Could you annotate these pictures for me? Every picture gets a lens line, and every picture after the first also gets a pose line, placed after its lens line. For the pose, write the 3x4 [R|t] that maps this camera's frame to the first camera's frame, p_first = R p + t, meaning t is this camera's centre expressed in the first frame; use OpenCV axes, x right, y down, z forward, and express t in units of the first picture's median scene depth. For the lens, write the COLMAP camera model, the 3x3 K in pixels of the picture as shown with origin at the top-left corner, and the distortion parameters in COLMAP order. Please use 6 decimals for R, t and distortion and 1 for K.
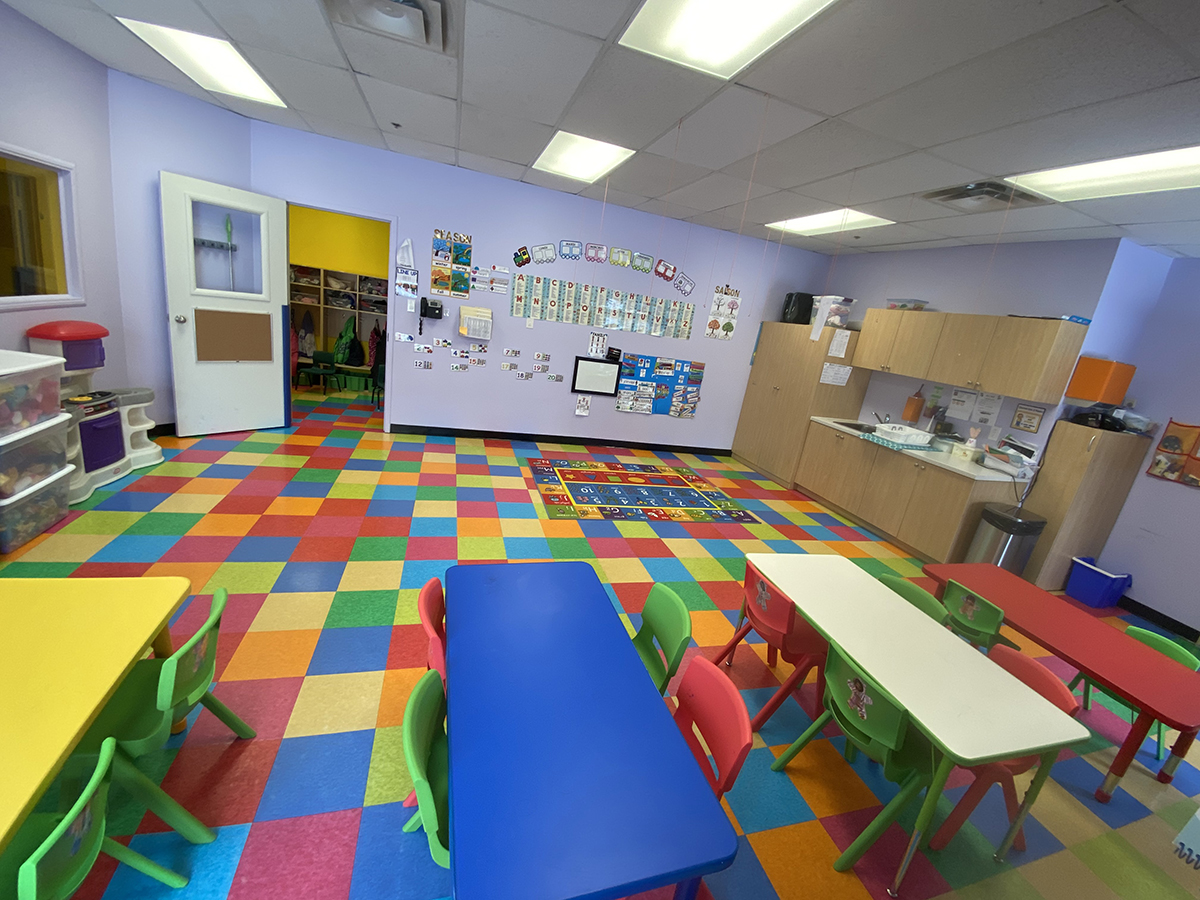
lens RADIAL K [[490.7, 0, 604.4], [0, 490.7, 455.7], [0, 0, 1]] dist [-0.000848, -0.000426]
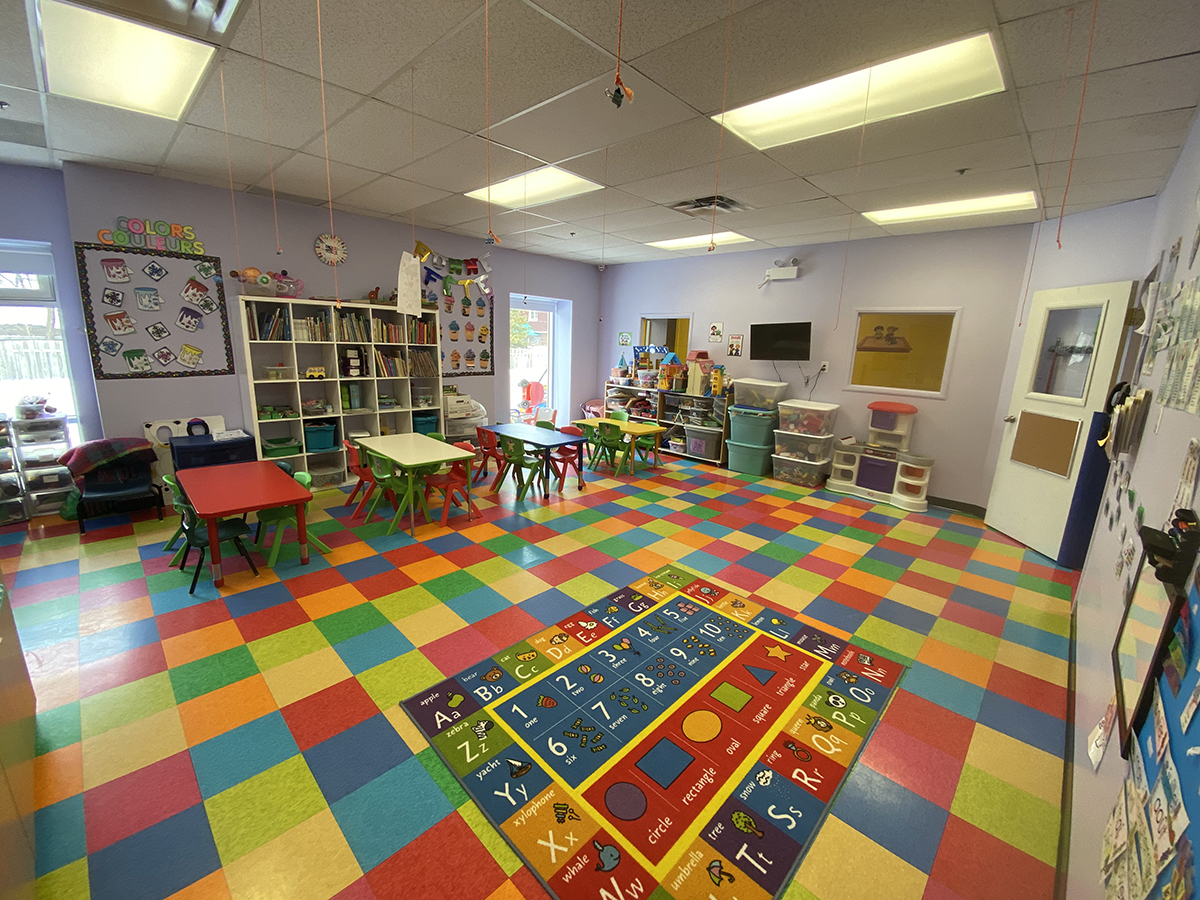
lens RADIAL K [[490.7, 0, 607.6], [0, 490.7, 439.3], [0, 0, 1]] dist [-0.000848, -0.000426]
pose [[-0.854511, -0.084483, -0.512518, 0.405310], [-0.301140, 0.884522, 0.356280, -0.316525], [0.423234, 0.458784, -0.781275, 1.319807]]
